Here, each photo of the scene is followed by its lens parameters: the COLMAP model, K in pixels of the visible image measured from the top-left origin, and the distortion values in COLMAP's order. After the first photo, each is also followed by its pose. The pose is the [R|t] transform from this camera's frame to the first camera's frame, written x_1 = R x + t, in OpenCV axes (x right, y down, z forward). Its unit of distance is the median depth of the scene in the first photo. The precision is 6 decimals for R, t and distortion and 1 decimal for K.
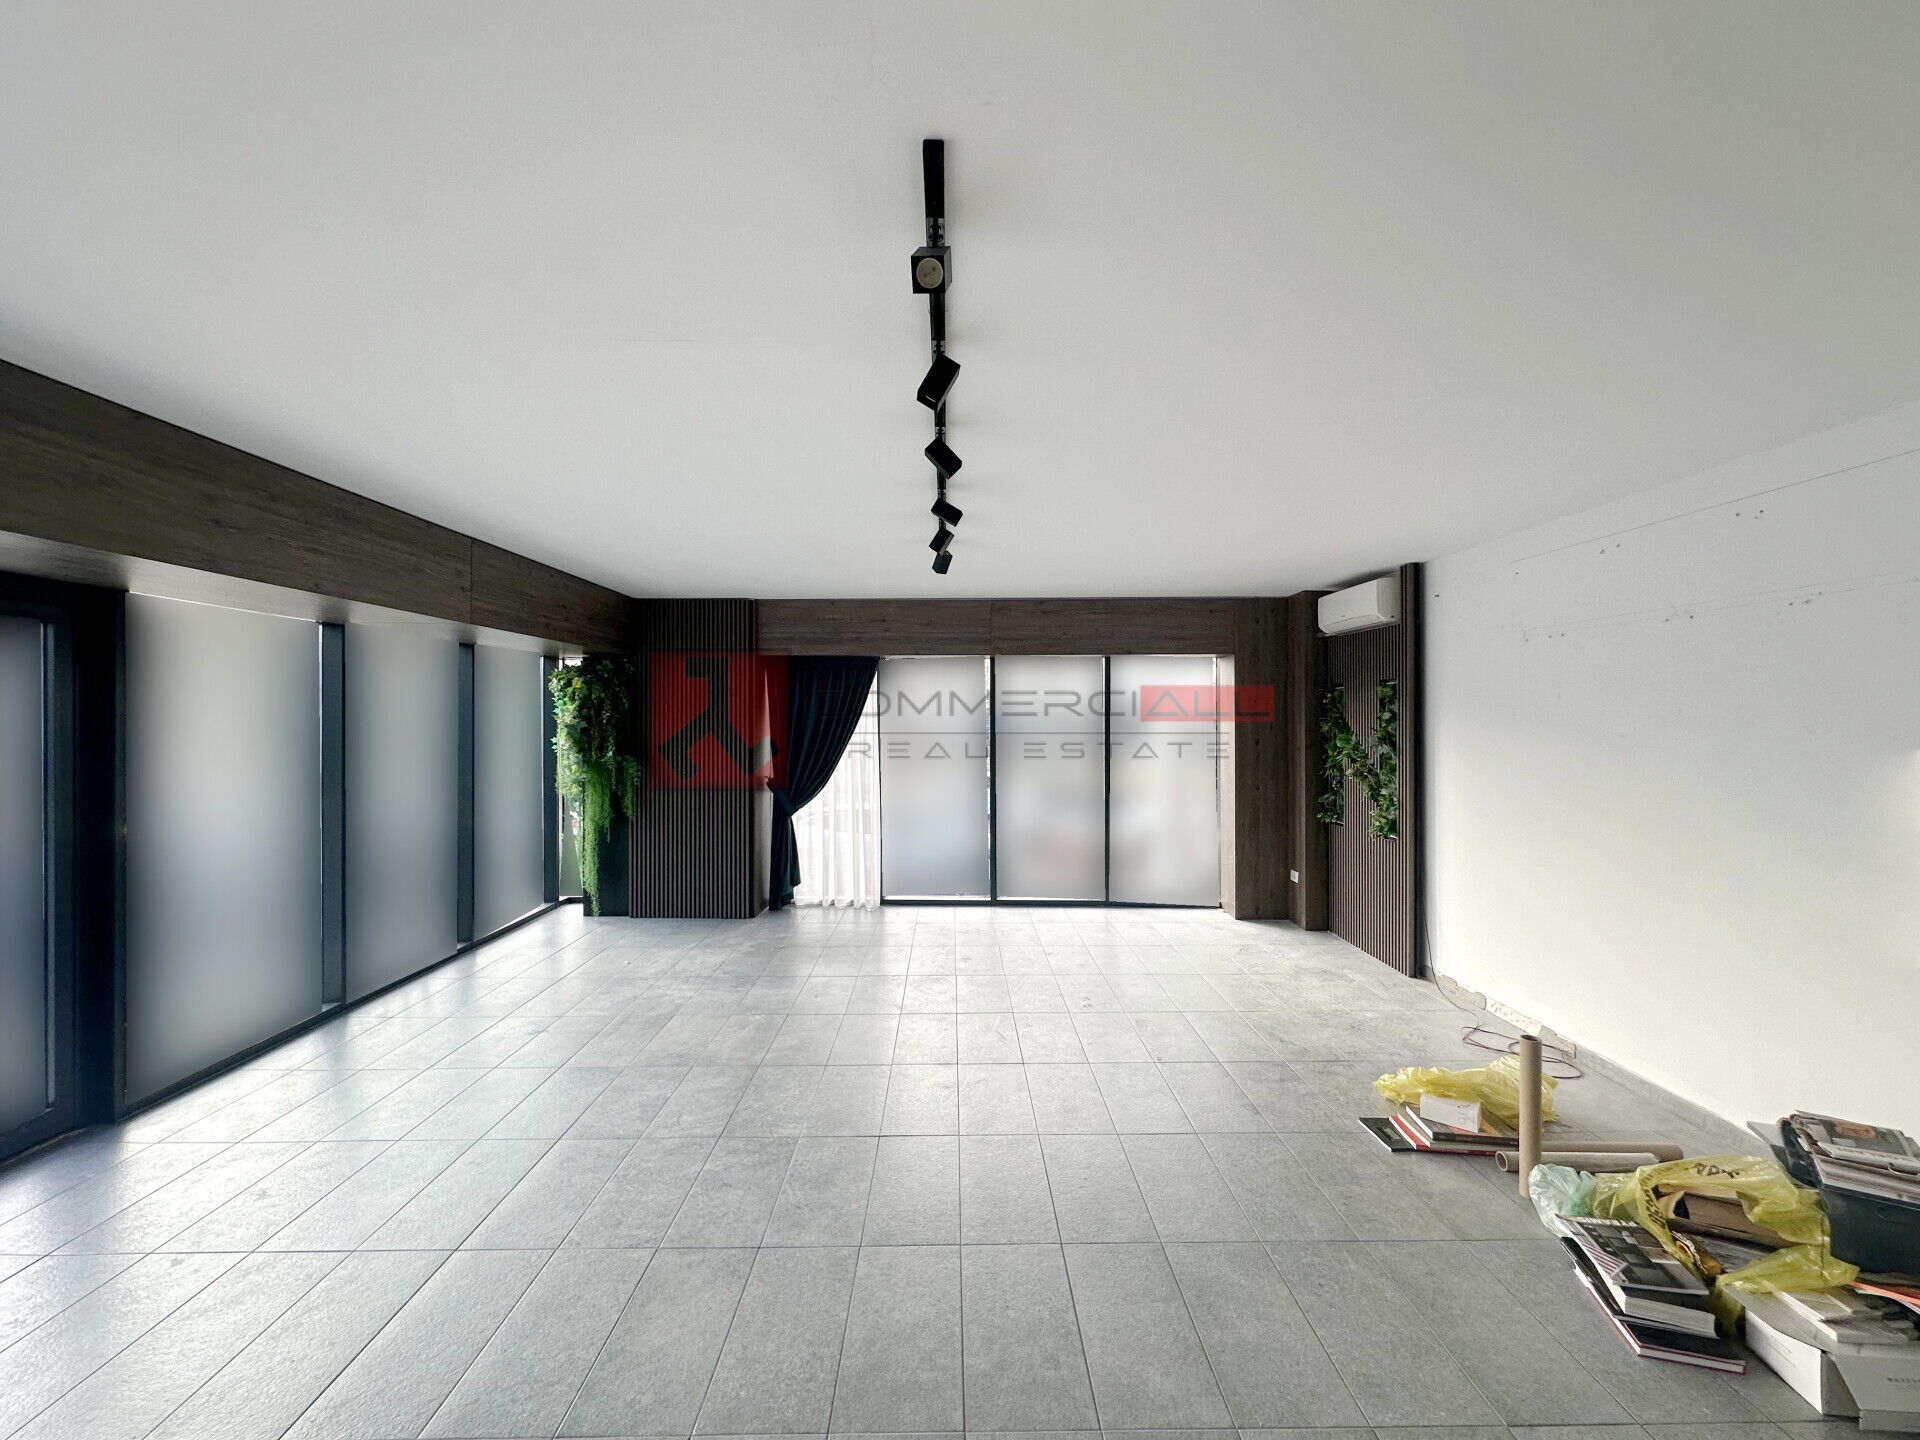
lens RADIAL K [[771.1, 0, 955.3], [0, 771.1, 725.4], [0, 0, 1]] dist [-0.001329, 0.000182]
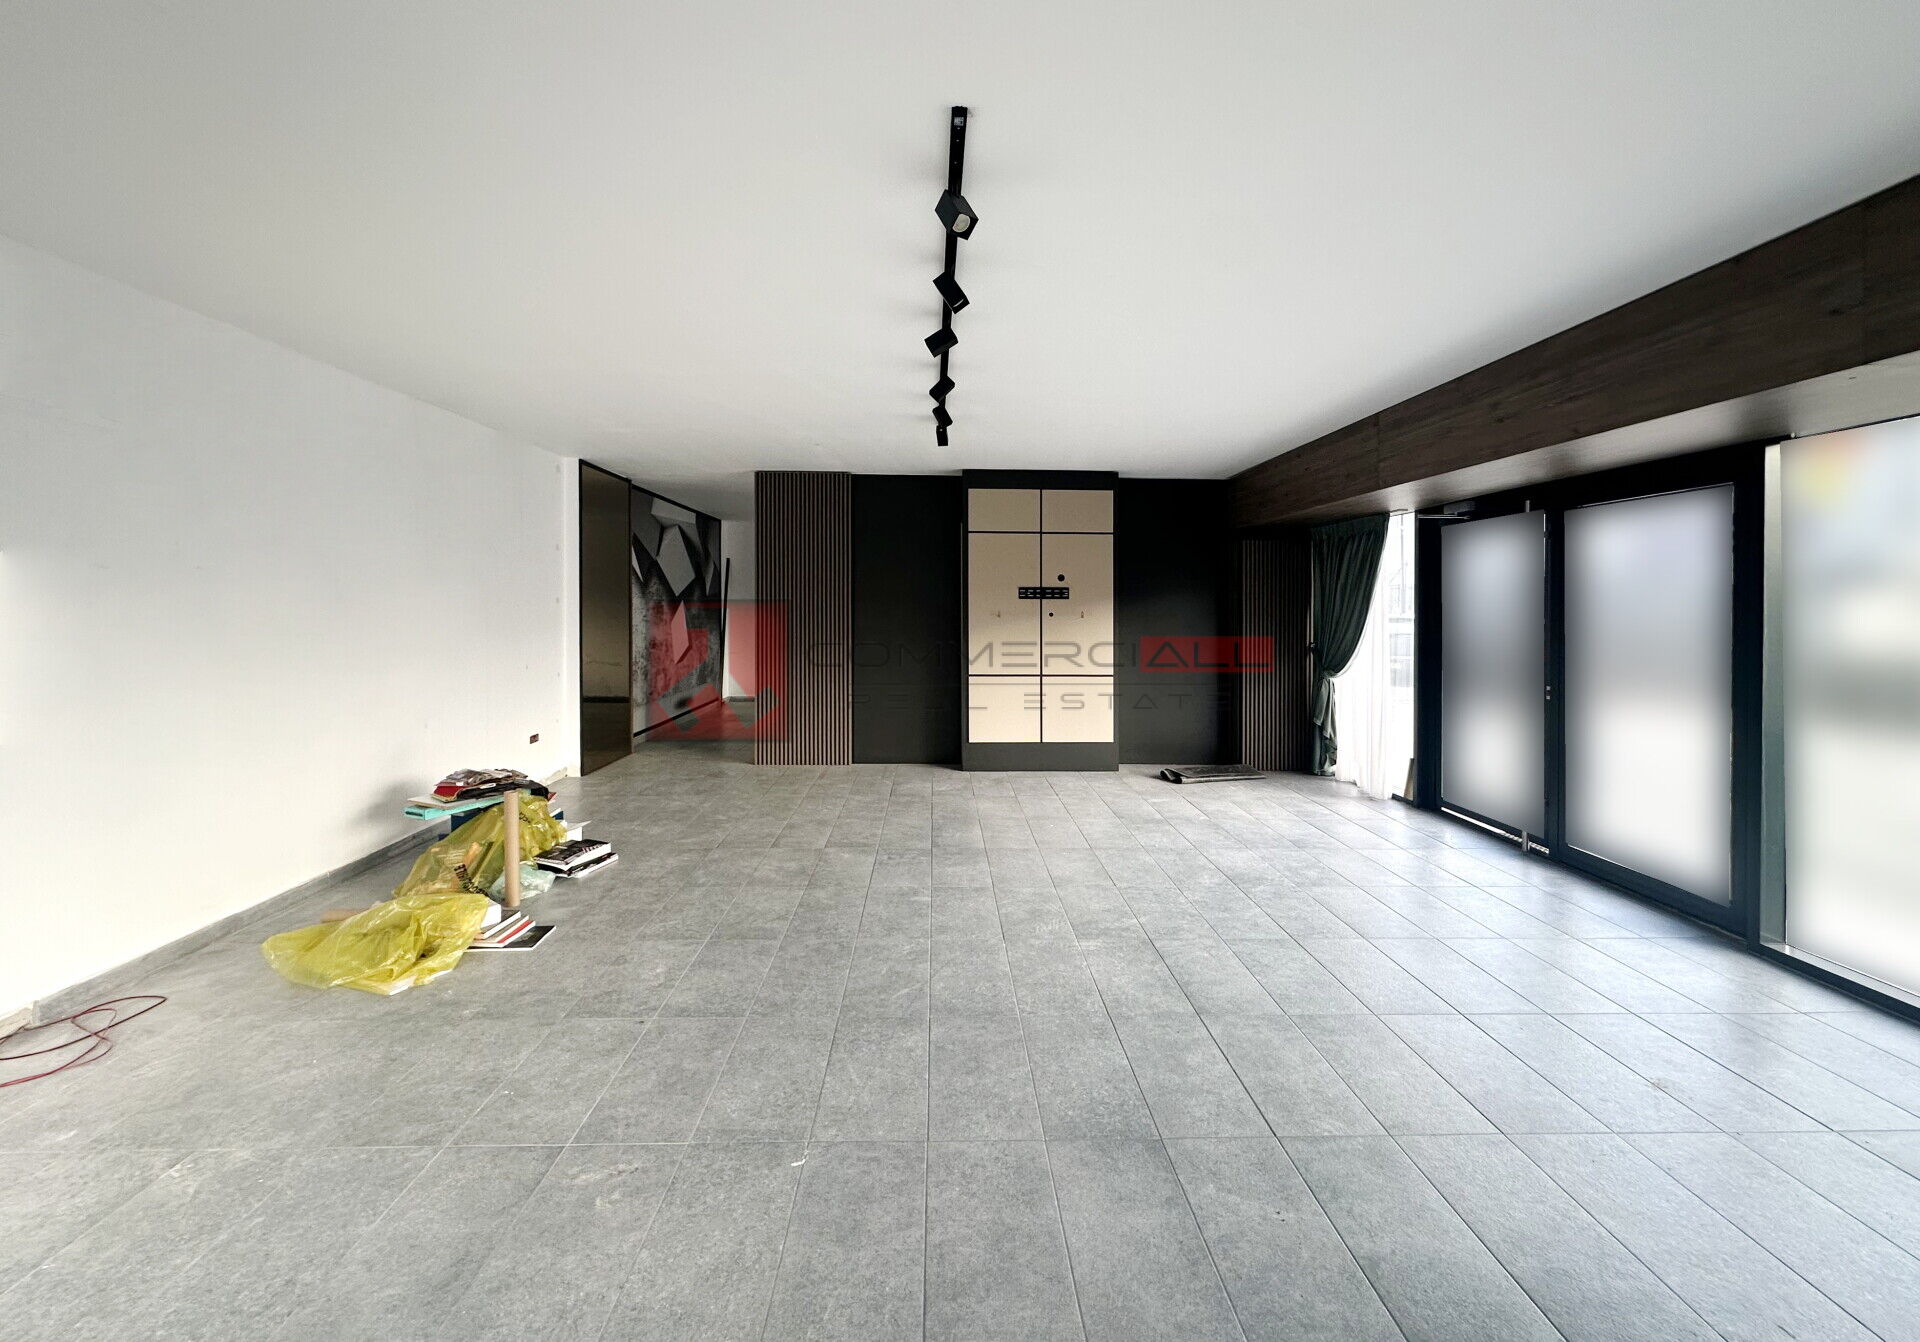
lens RADIAL K [[801.6, 0, 965.2], [0, 801.6, 605.5], [0, 0, 1]] dist [-0.009011, 0.000039]
pose [[-0.999805, -0.009600, -0.017248, -0.007124], [-0.009690, 0.999940, 0.005145, 0.025487], [0.017198, 0.005311, -0.999838, 1.050049]]
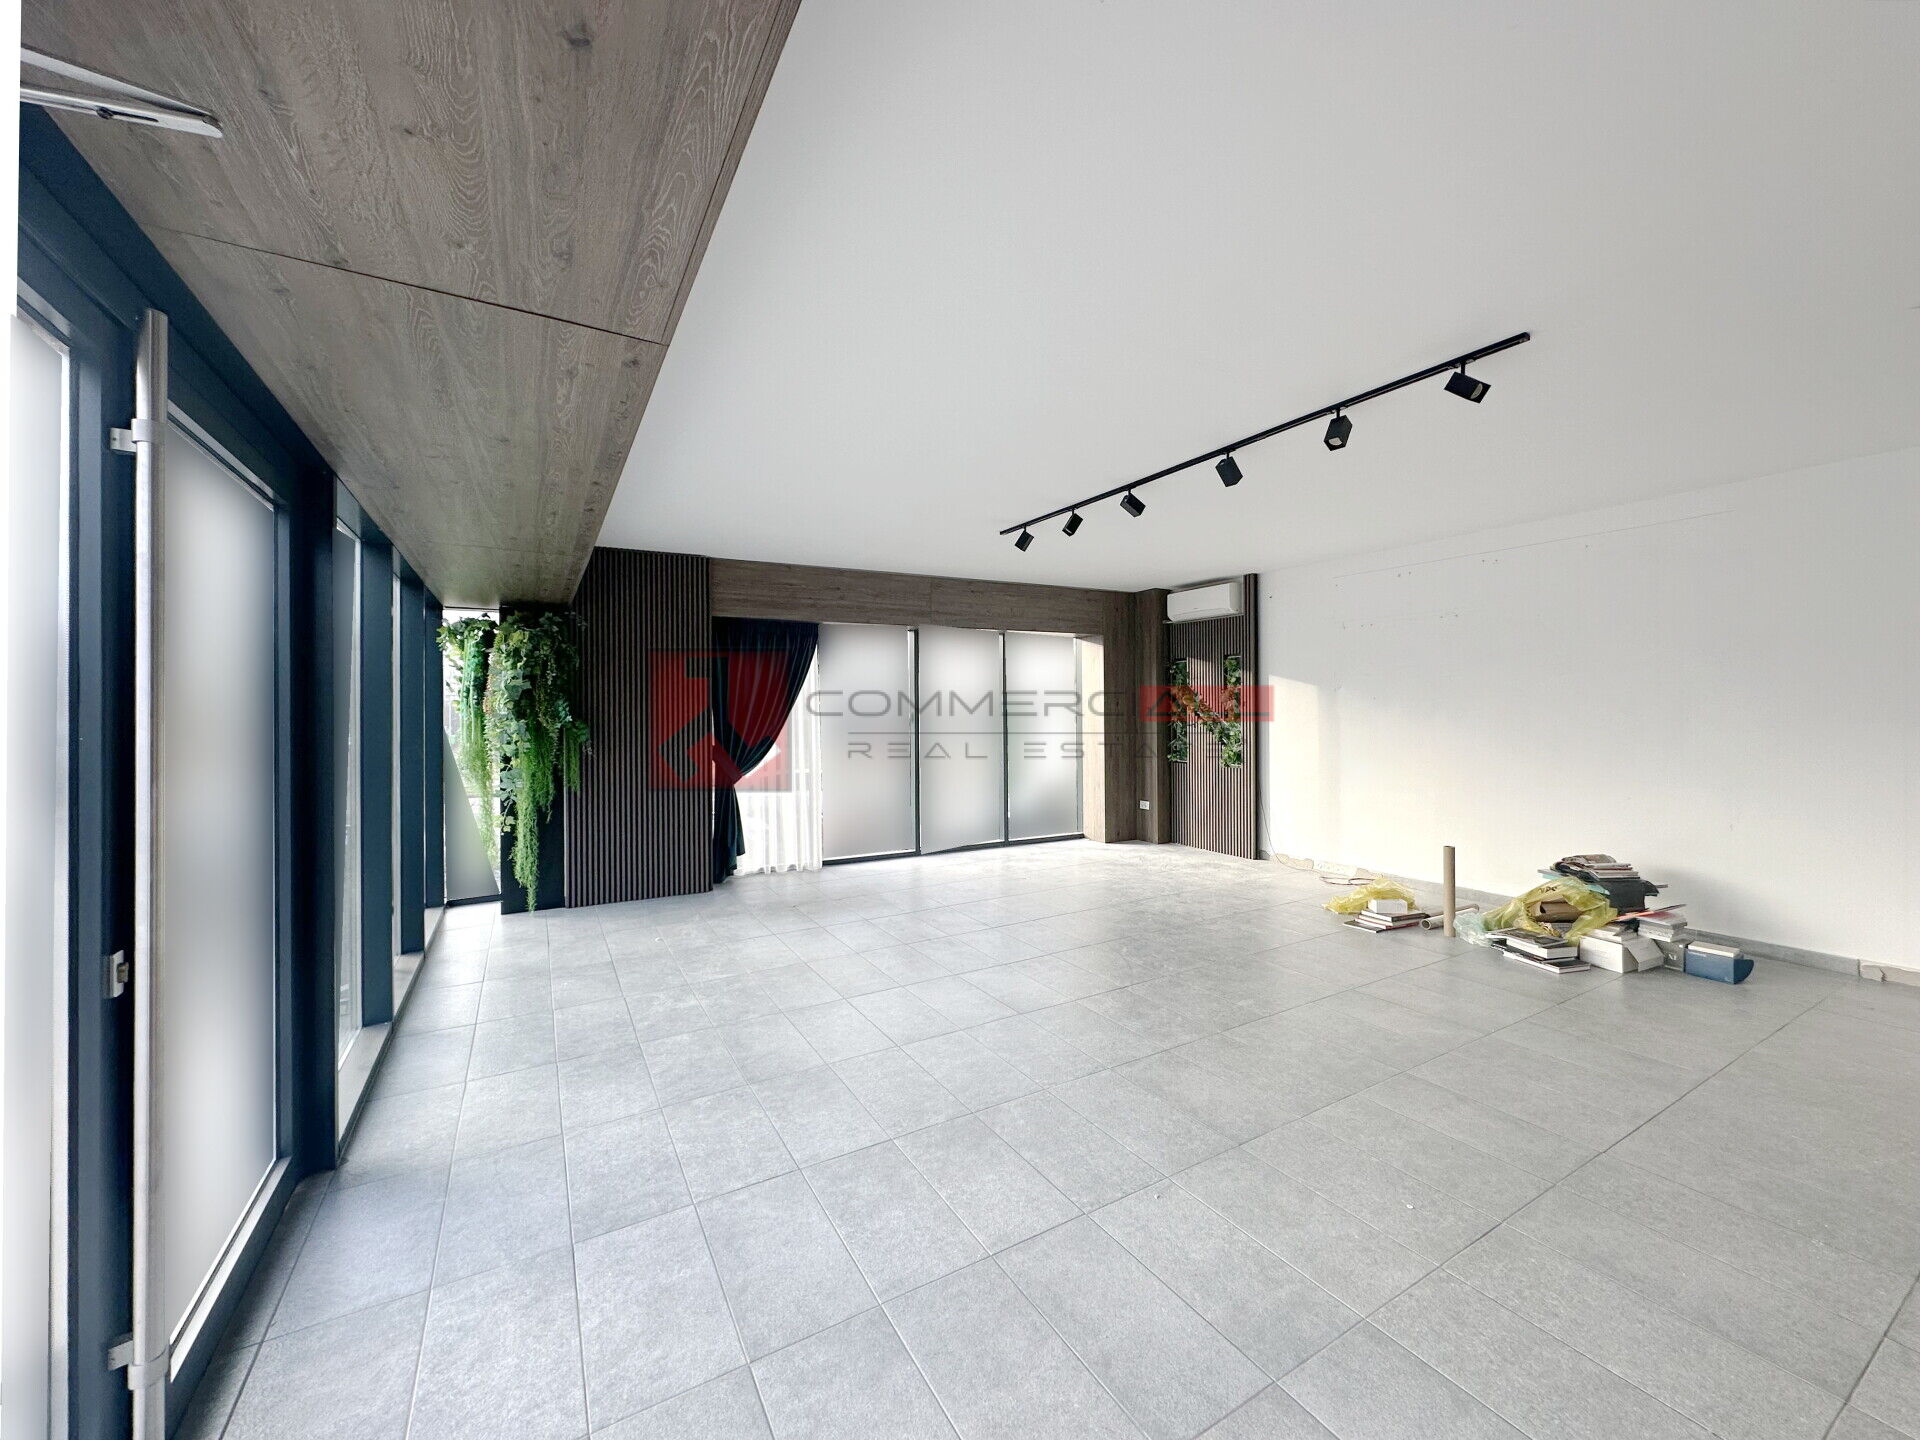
lens RADIAL K [[771.1, 0, 988.1], [0, 771.1, 707.6], [0, 0, 1]] dist [-0.001329, 0.000182]
pose [[0.862470, -0.008944, 0.506029, -0.467433], [0.014859, 0.999860, -0.007654, 0.036845], [-0.505890, 0.014120, 0.862483, 0.001240]]
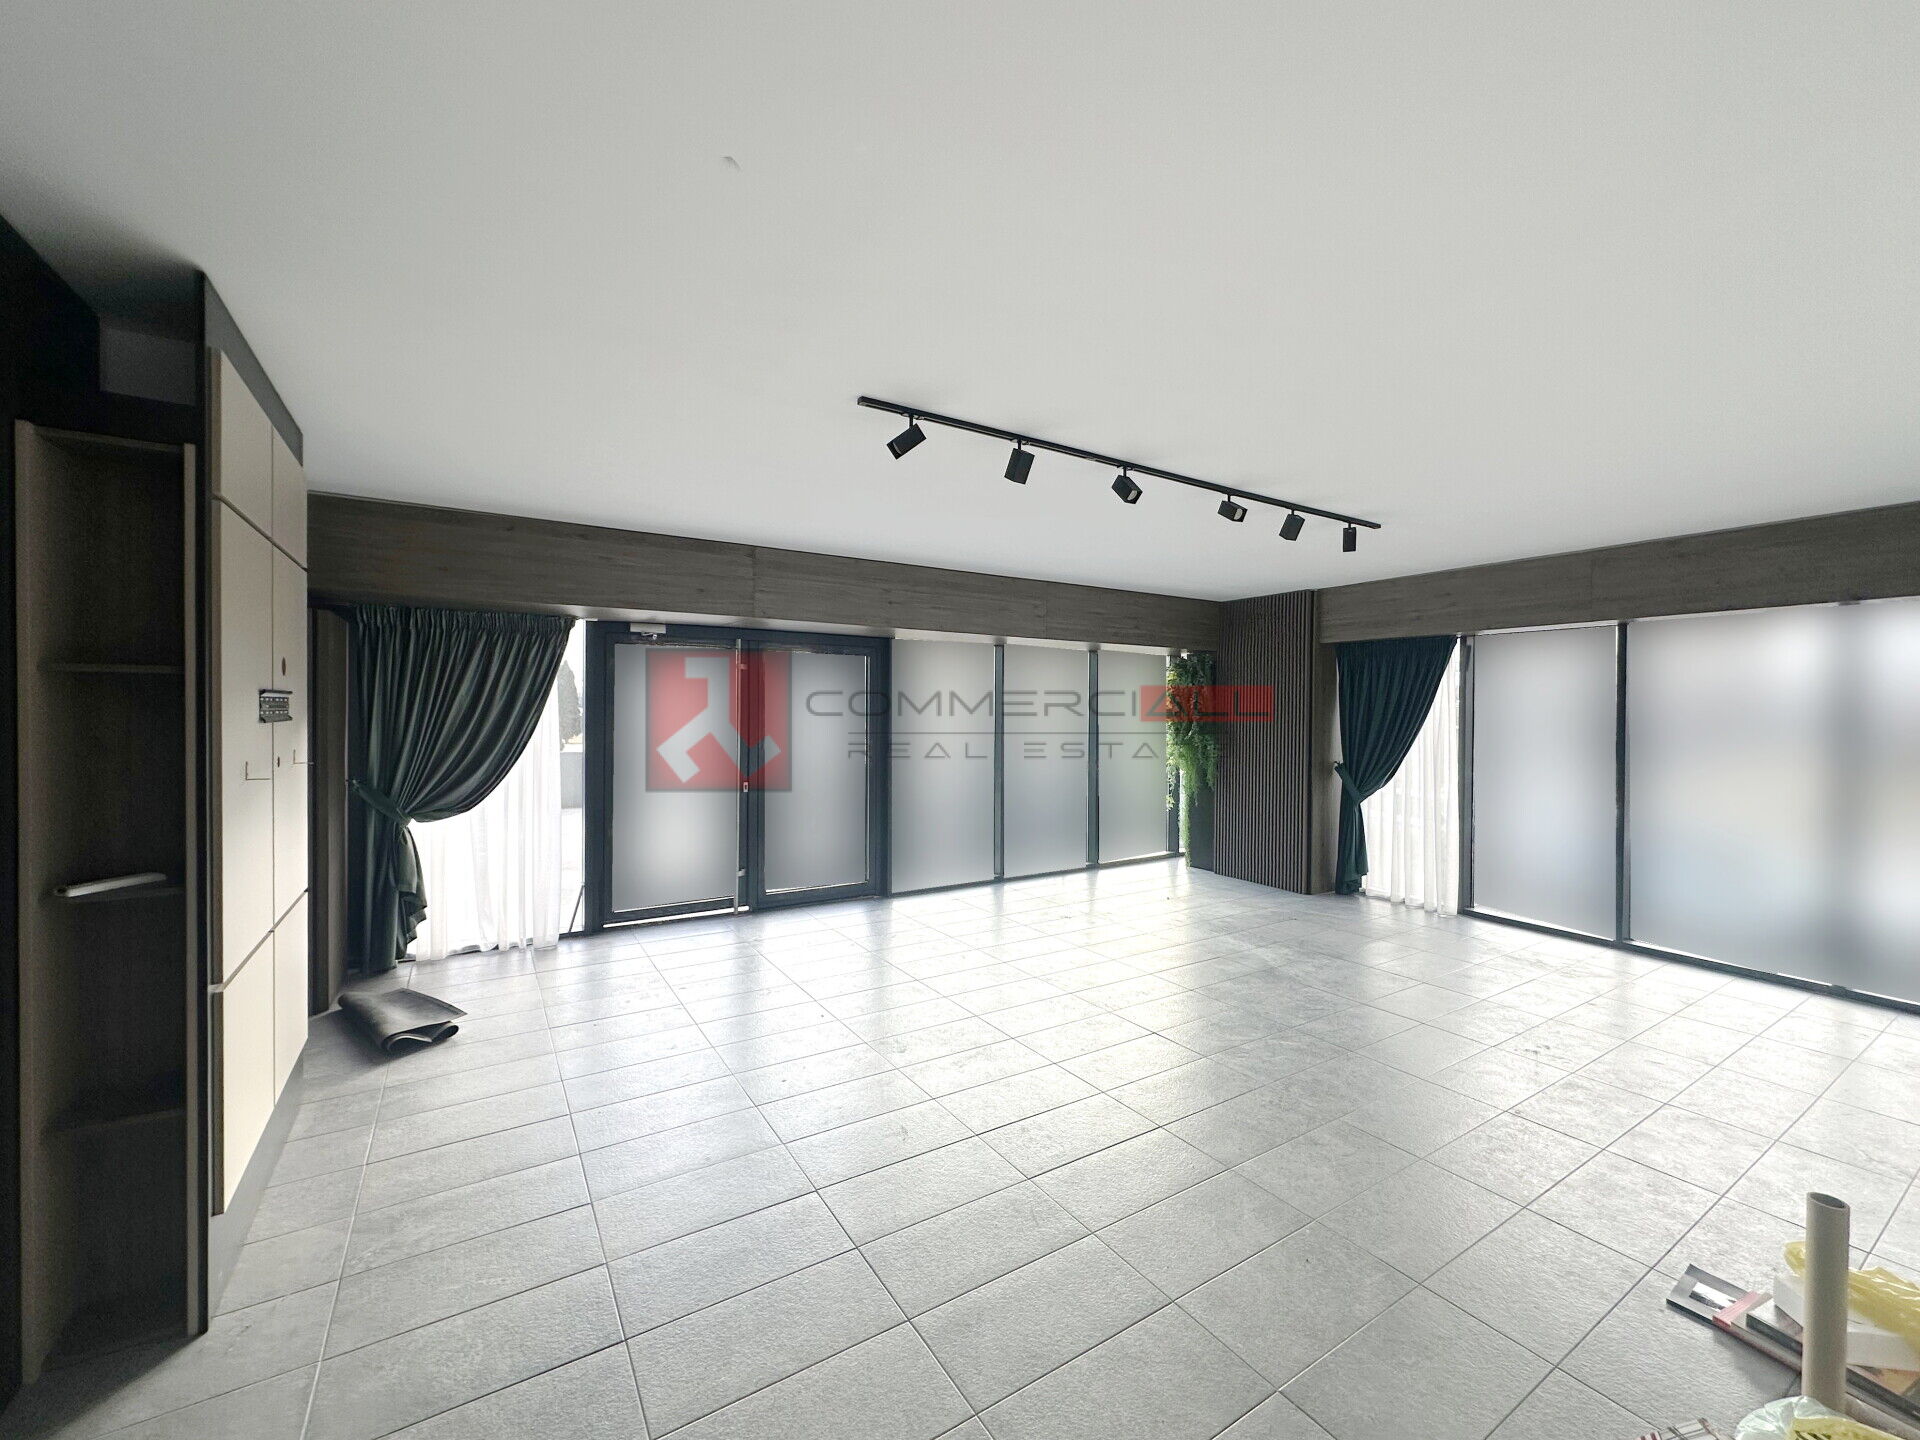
lens RADIAL K [[771.1, 0, 989.4], [0, 771.1, 704.7], [0, 0, 1]] dist [-0.001329, 0.000182]
pose [[0.543596, -0.004221, -0.839336, 0.393942], [-0.013398, 0.999816, -0.013705, 0.013560], [0.839240, 0.018695, 0.543440, 0.053391]]
